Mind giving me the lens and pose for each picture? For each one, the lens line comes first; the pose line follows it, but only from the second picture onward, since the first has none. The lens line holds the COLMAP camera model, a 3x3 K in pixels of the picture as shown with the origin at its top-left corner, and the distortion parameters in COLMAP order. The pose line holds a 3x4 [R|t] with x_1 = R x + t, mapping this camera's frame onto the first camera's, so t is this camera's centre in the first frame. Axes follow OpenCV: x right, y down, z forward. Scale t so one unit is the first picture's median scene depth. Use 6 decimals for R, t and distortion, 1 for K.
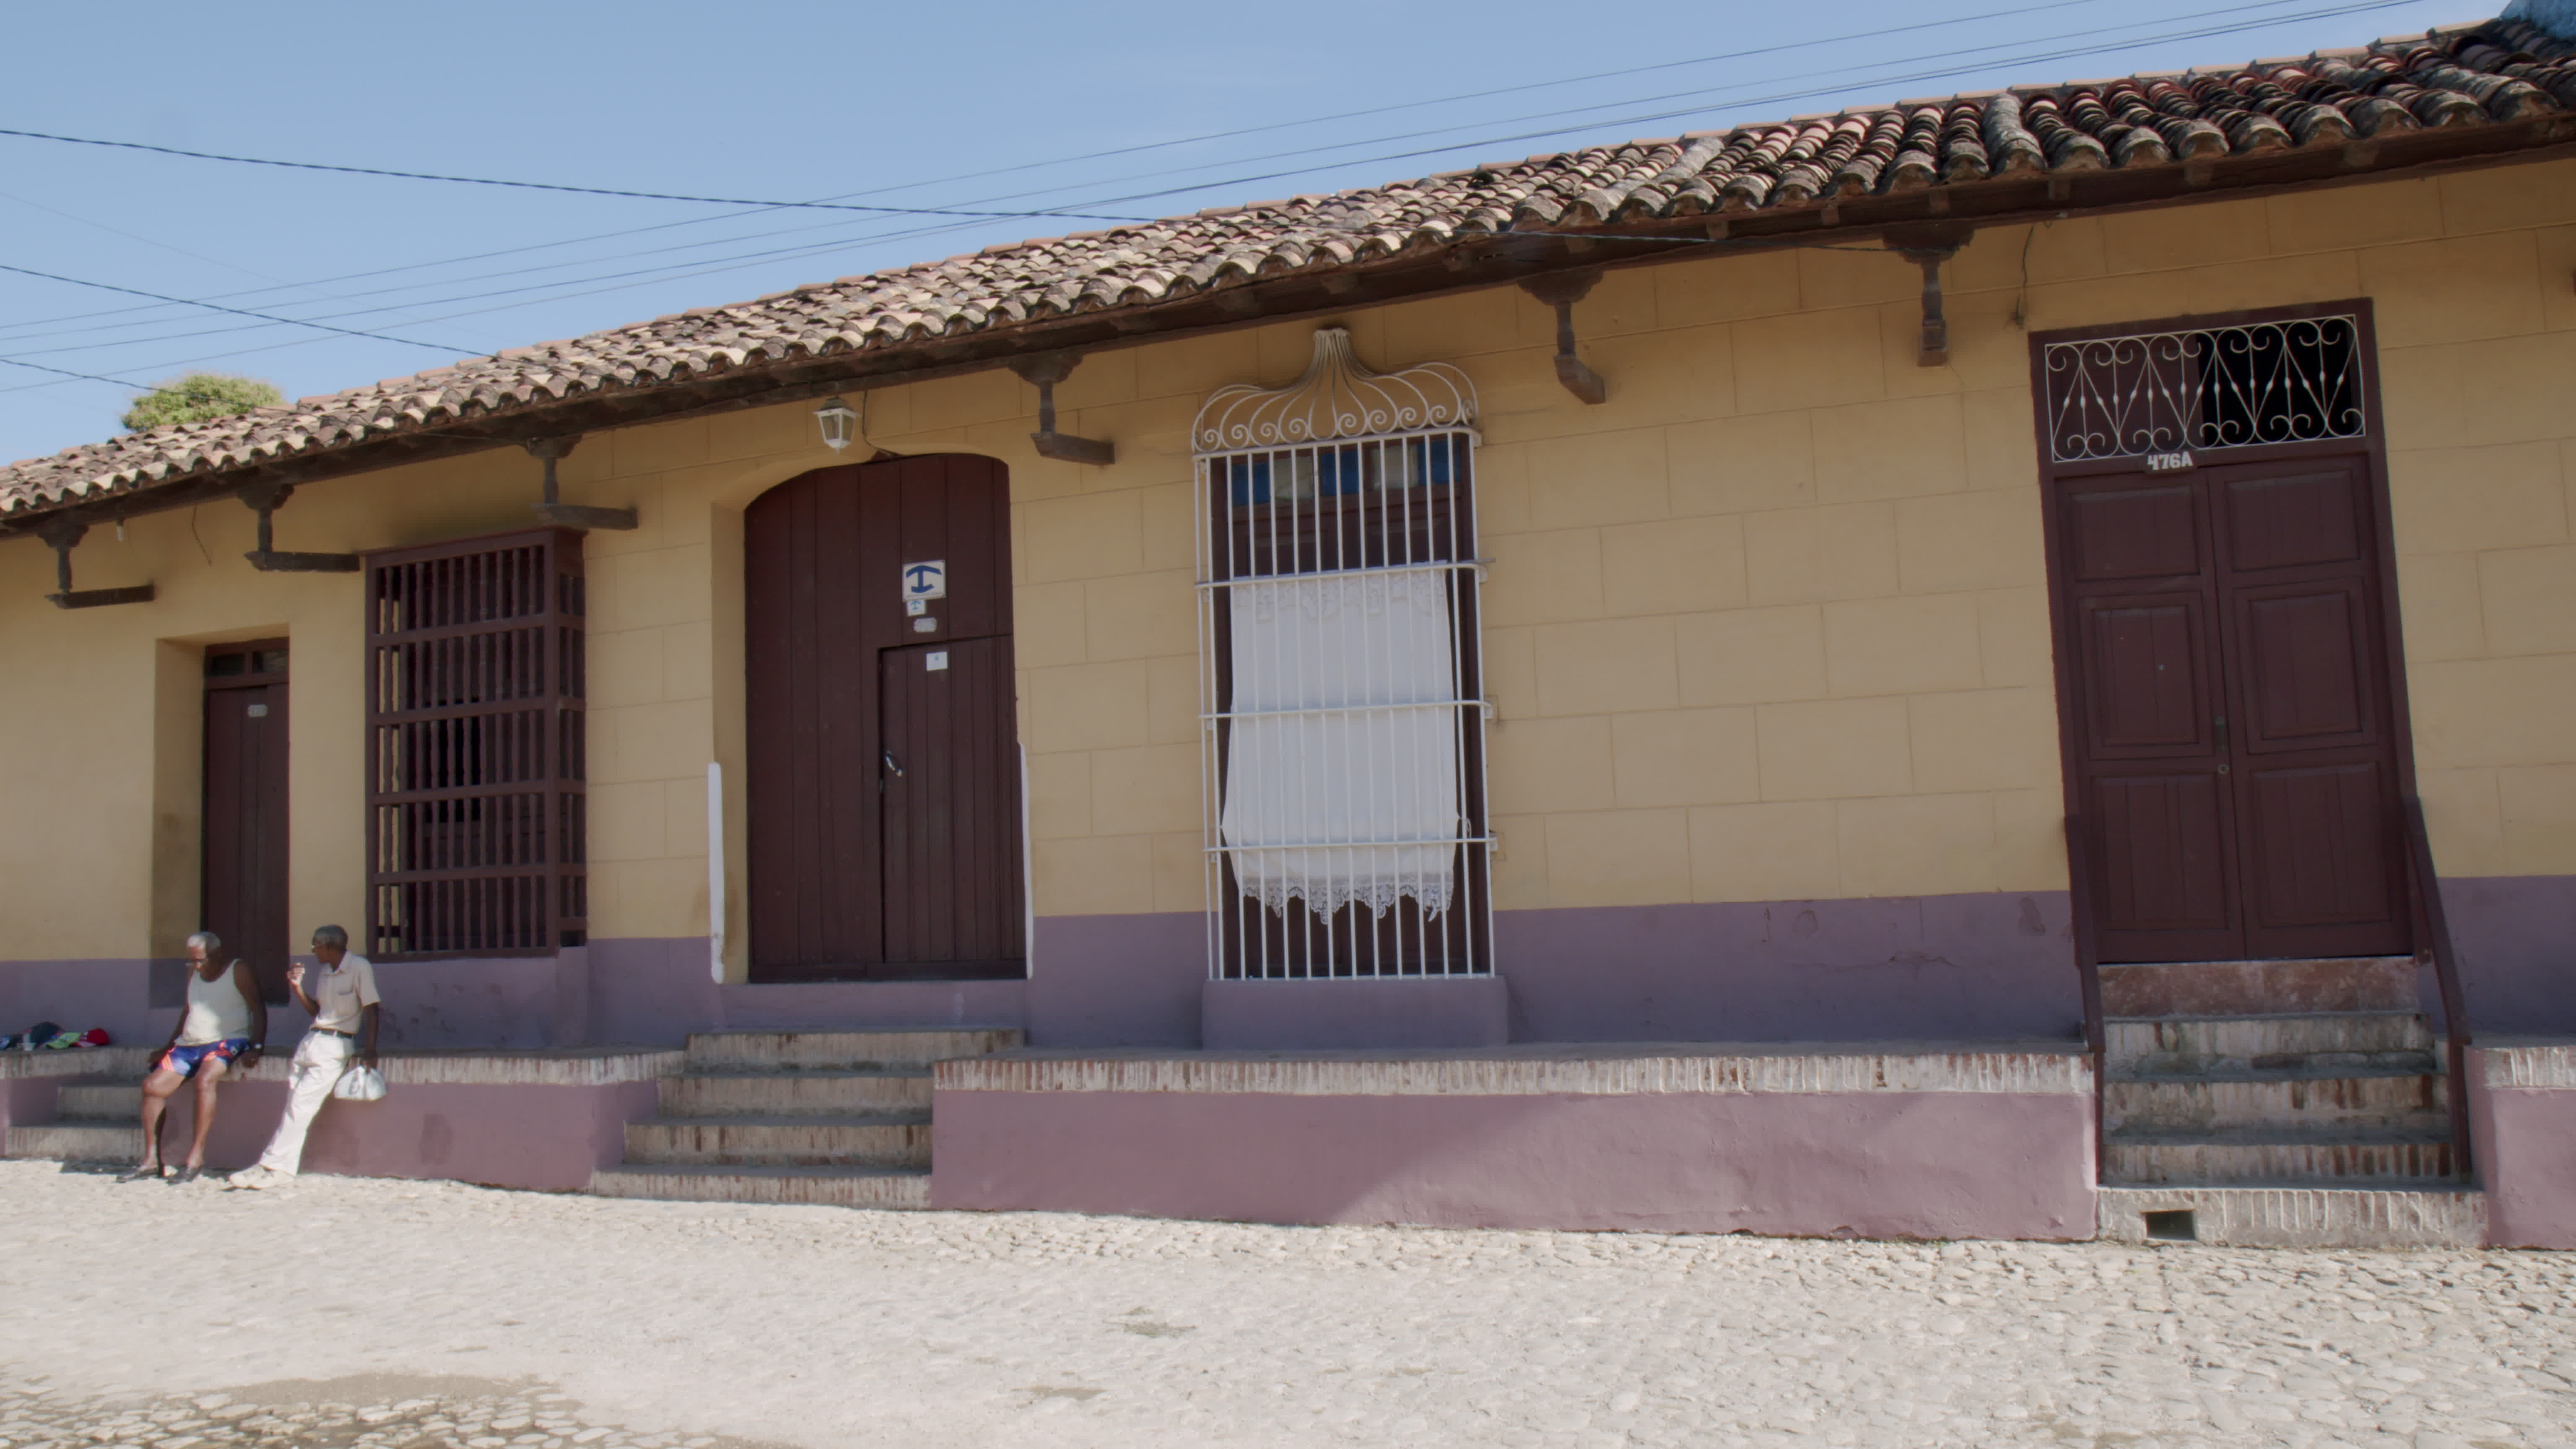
lens RADIAL K [[1786.3, 0, 1284.9], [0, 1786.3, 765.2], [0, 0, 1]] dist [-0.068089, 0.000322]
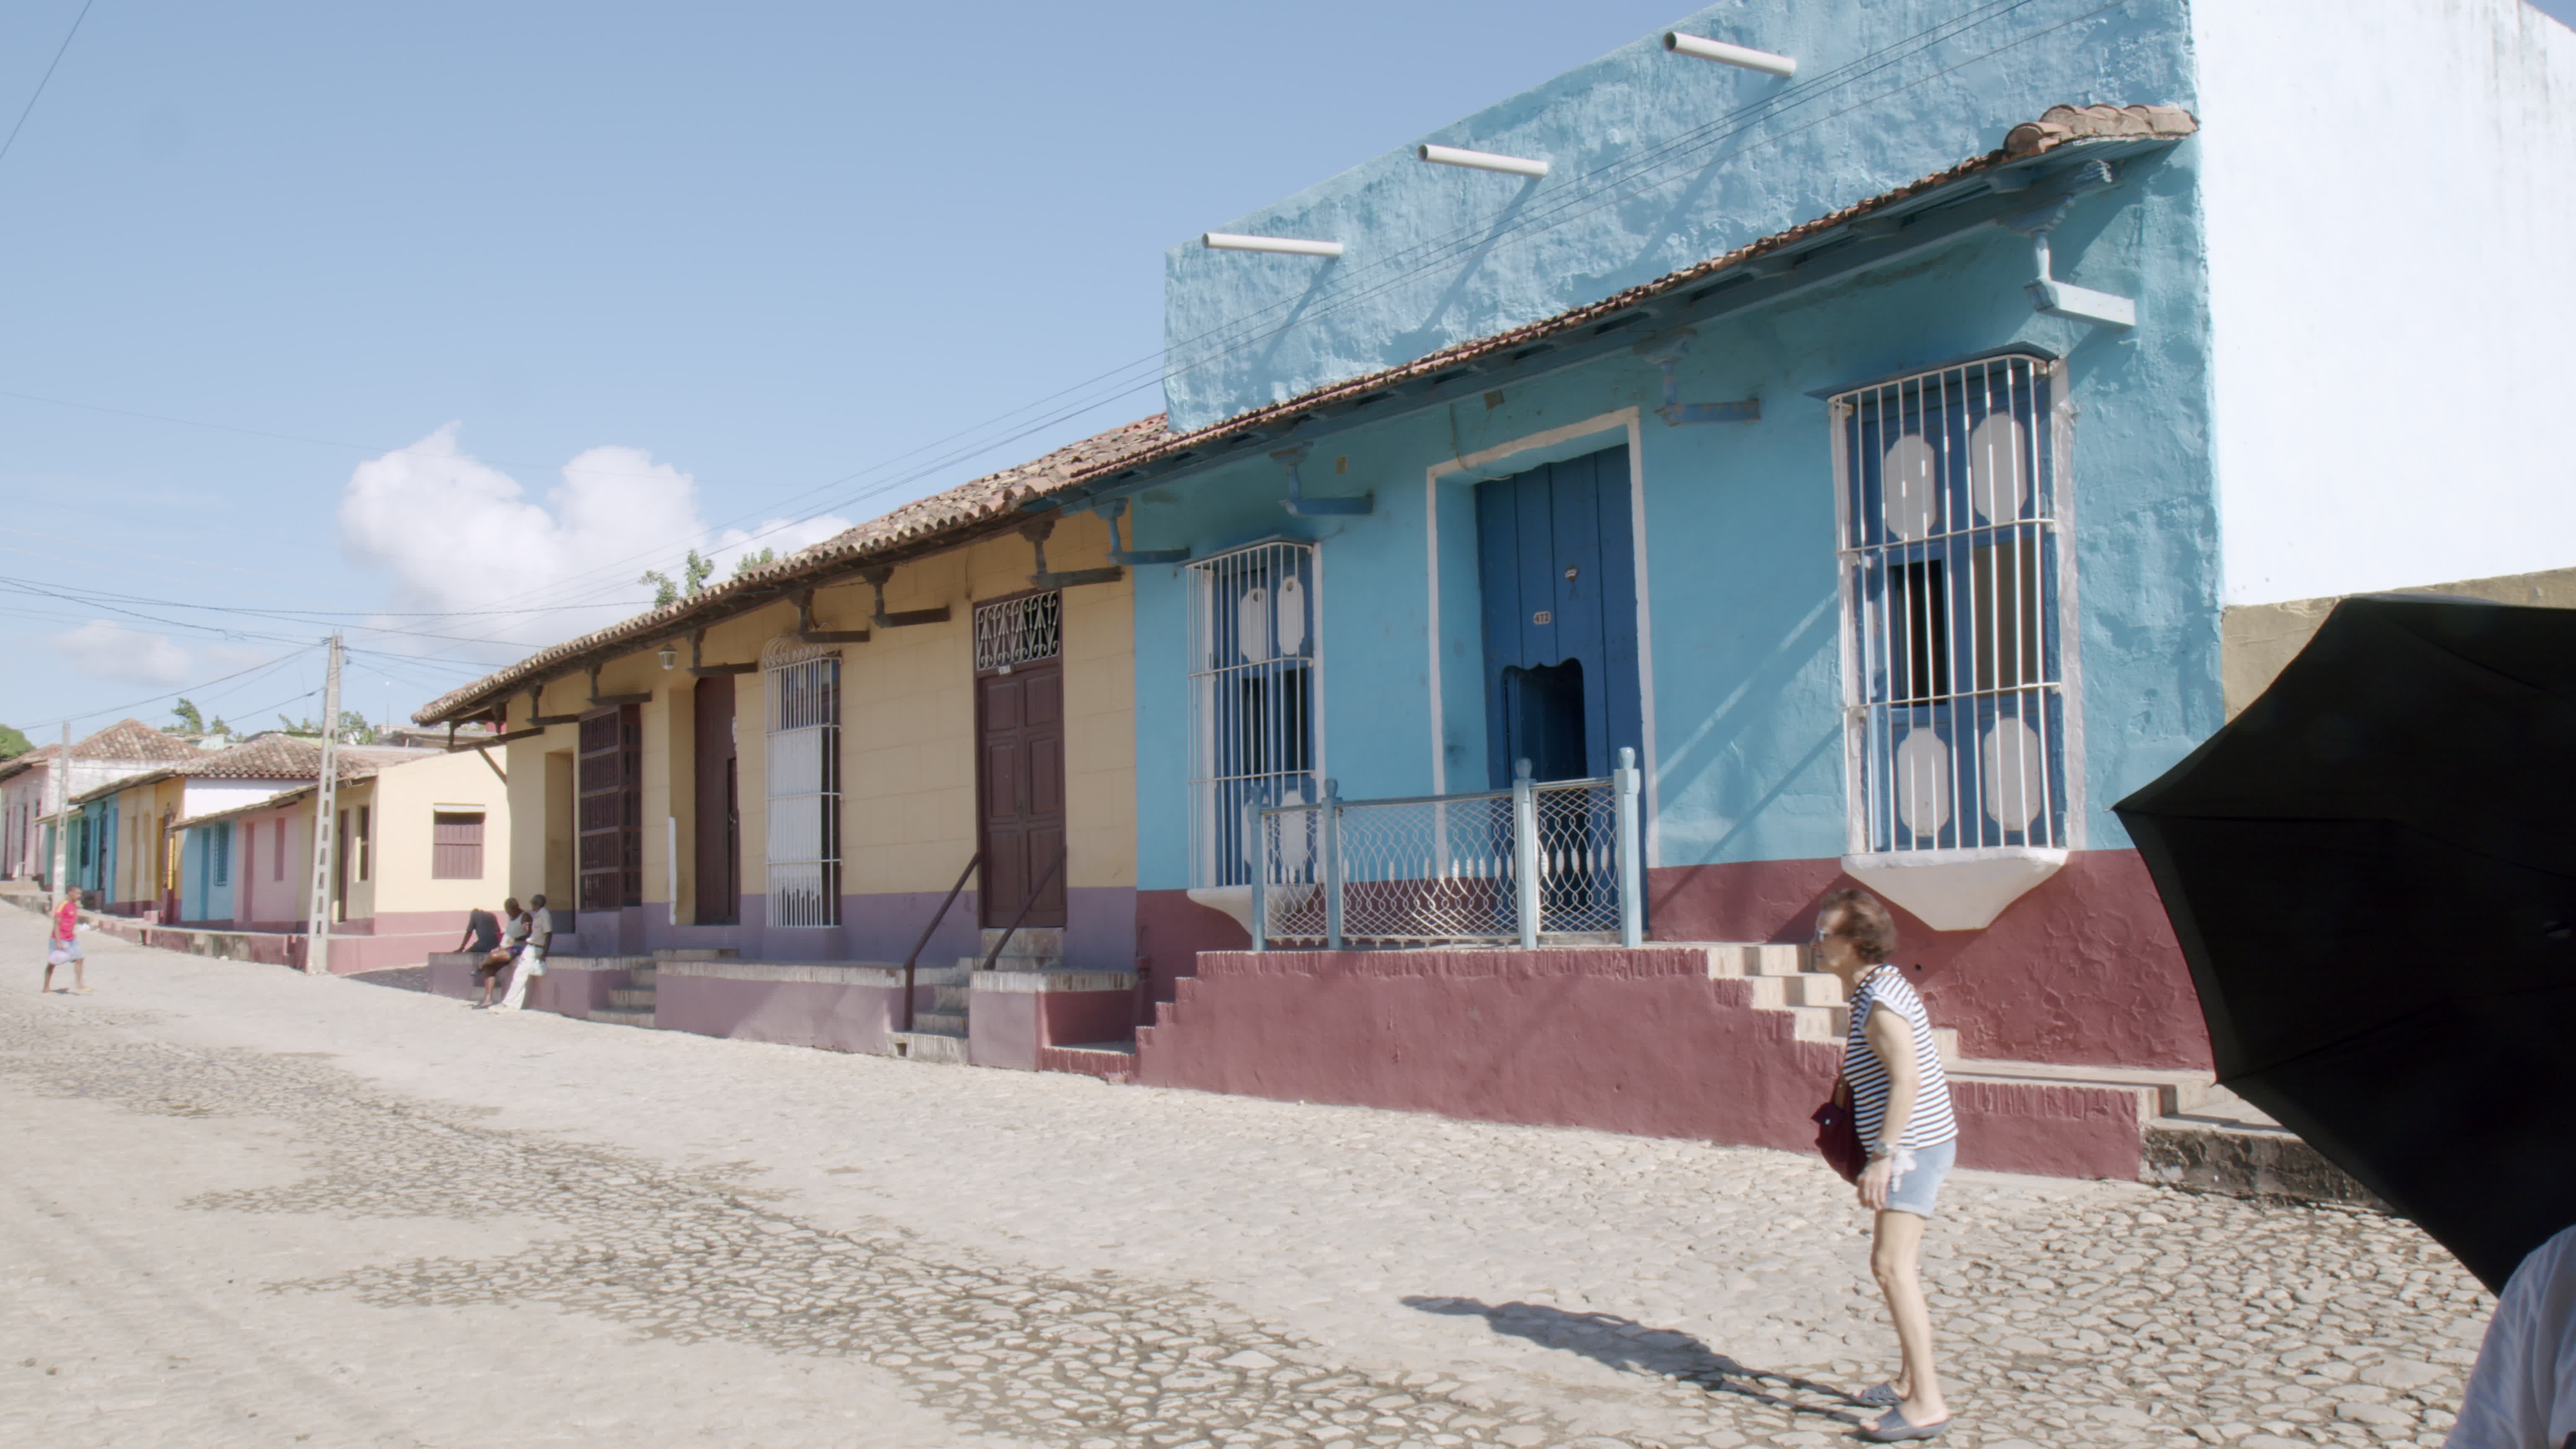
lens RADIAL K [[1893.2, 0, 1286.5], [0, 1893.2, 748.6], [0, 0, 1]] dist [-0.109434, 0.109774]
pose [[0.859858, -0.036536, -0.509225, 1.541157], [0.053536, 0.998390, 0.018765, -0.091611], [0.507719, -0.043397, 0.860429, -0.544316]]
